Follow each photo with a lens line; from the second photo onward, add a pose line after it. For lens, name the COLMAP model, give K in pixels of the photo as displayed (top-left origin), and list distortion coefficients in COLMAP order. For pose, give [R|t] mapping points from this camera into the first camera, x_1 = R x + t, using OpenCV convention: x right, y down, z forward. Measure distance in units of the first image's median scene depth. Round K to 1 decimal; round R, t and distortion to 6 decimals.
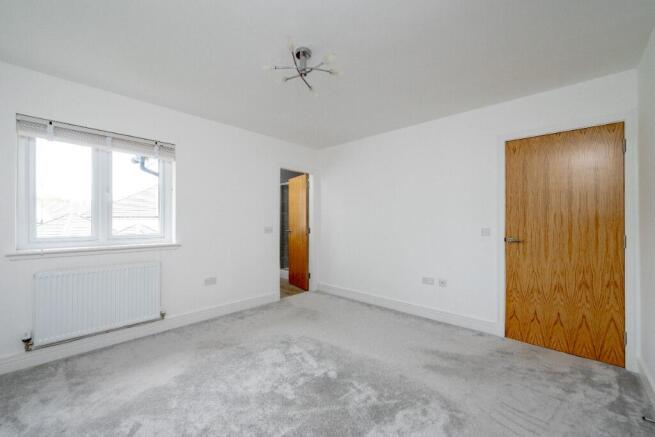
lens RADIAL K [[268.9, 0, 328.6], [0, 268.9, 221.8], [0, 0, 1]] dist [0.011946, 0.000295]
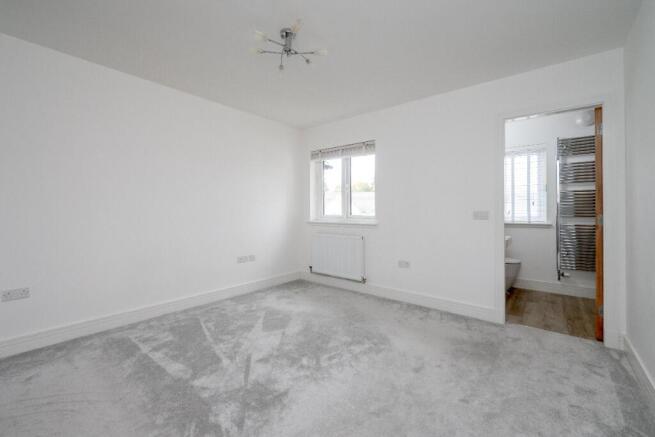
lens RADIAL K [[286.7, 0, 339.5], [0, 286.7, 209.1], [0, 0, 1]] dist [0.012042, 0.000297]
pose [[0.060999, -0.000652, -0.998138, 0.760218], [0.004627, 0.999989, -0.000370, 0.018241], [0.998127, -0.004596, 0.061002, 0.867668]]
